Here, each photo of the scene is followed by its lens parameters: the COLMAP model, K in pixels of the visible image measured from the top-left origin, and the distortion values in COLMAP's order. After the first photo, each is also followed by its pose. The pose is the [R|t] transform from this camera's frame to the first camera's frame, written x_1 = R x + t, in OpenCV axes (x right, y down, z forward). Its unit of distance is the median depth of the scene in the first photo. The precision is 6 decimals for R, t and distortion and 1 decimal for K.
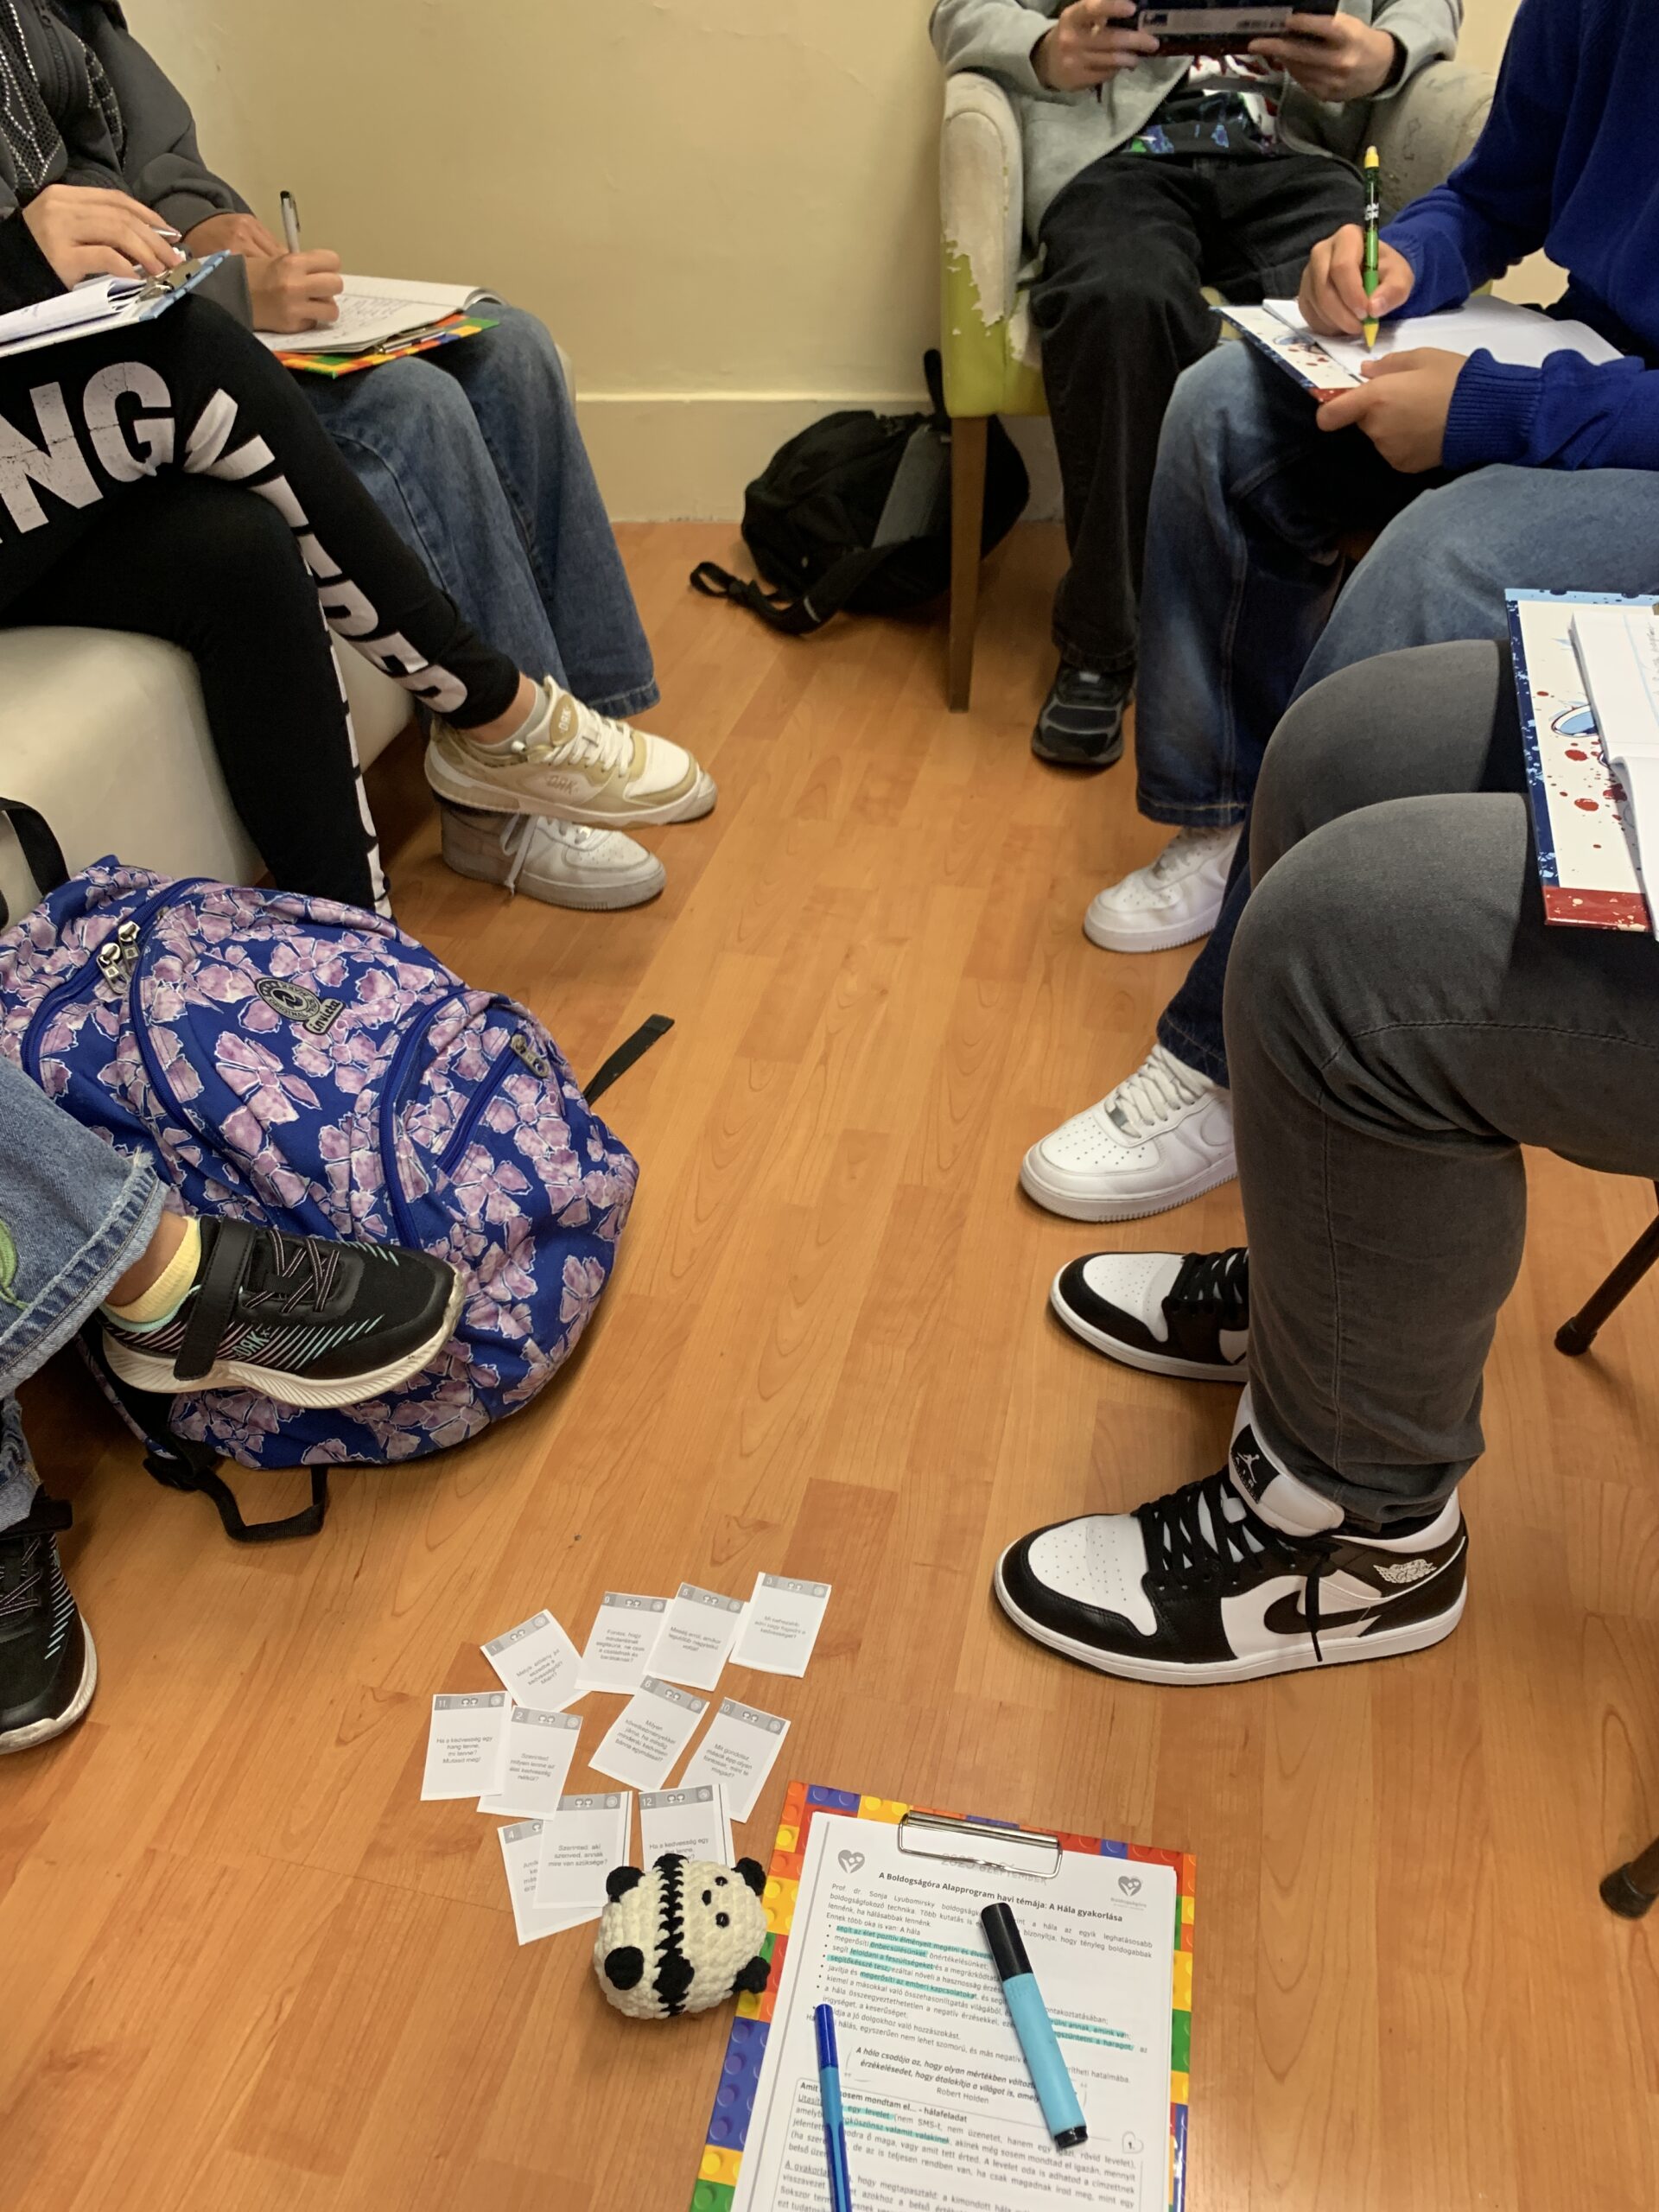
lens RADIAL K [[1675.3, 0, 819.7], [0, 1675.3, 1089.0], [0, 0, 1]] dist [0.009385, -0.013838]
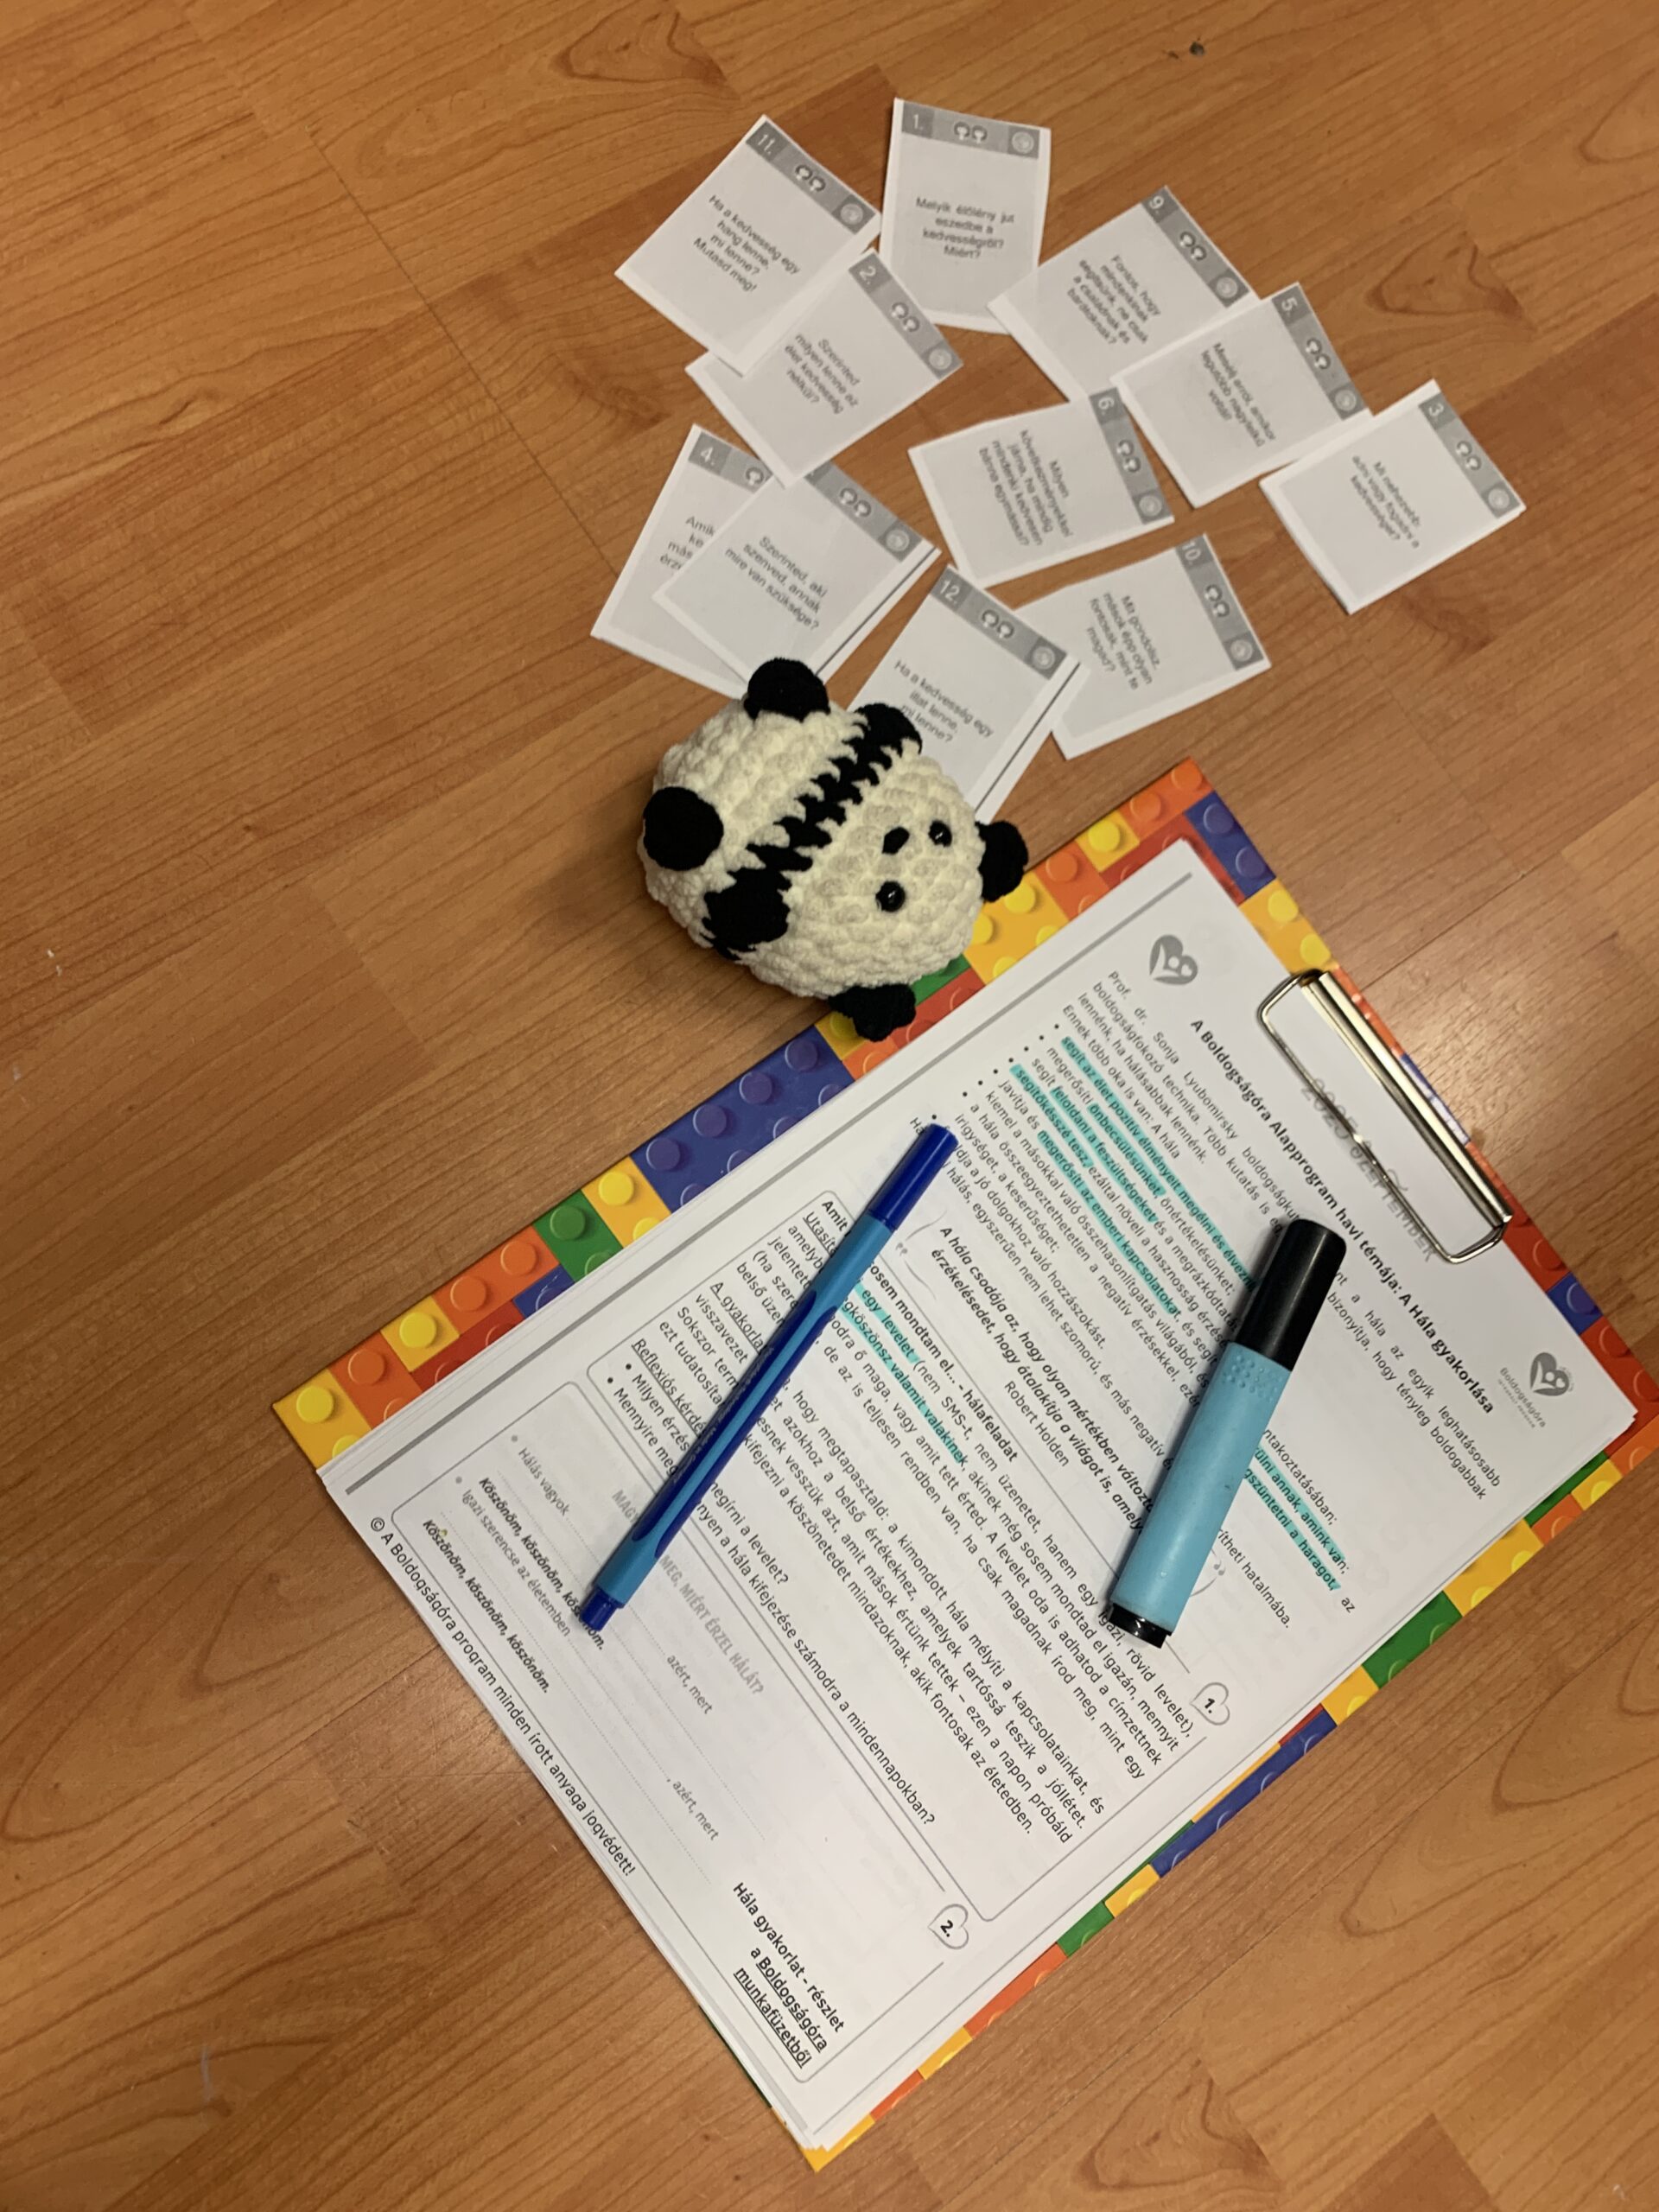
lens RADIAL K [[1675.3, 0, 841.9], [0, 1675.3, 1093.1], [0, 0, 1]] dist [0.009385, -0.013838]
pose [[0.735094, 0.677726, 0.017989, -0.038022], [-0.515691, 0.541724, 0.663775, 0.212321], [0.440113, -0.497214, 0.747716, 0.595421]]
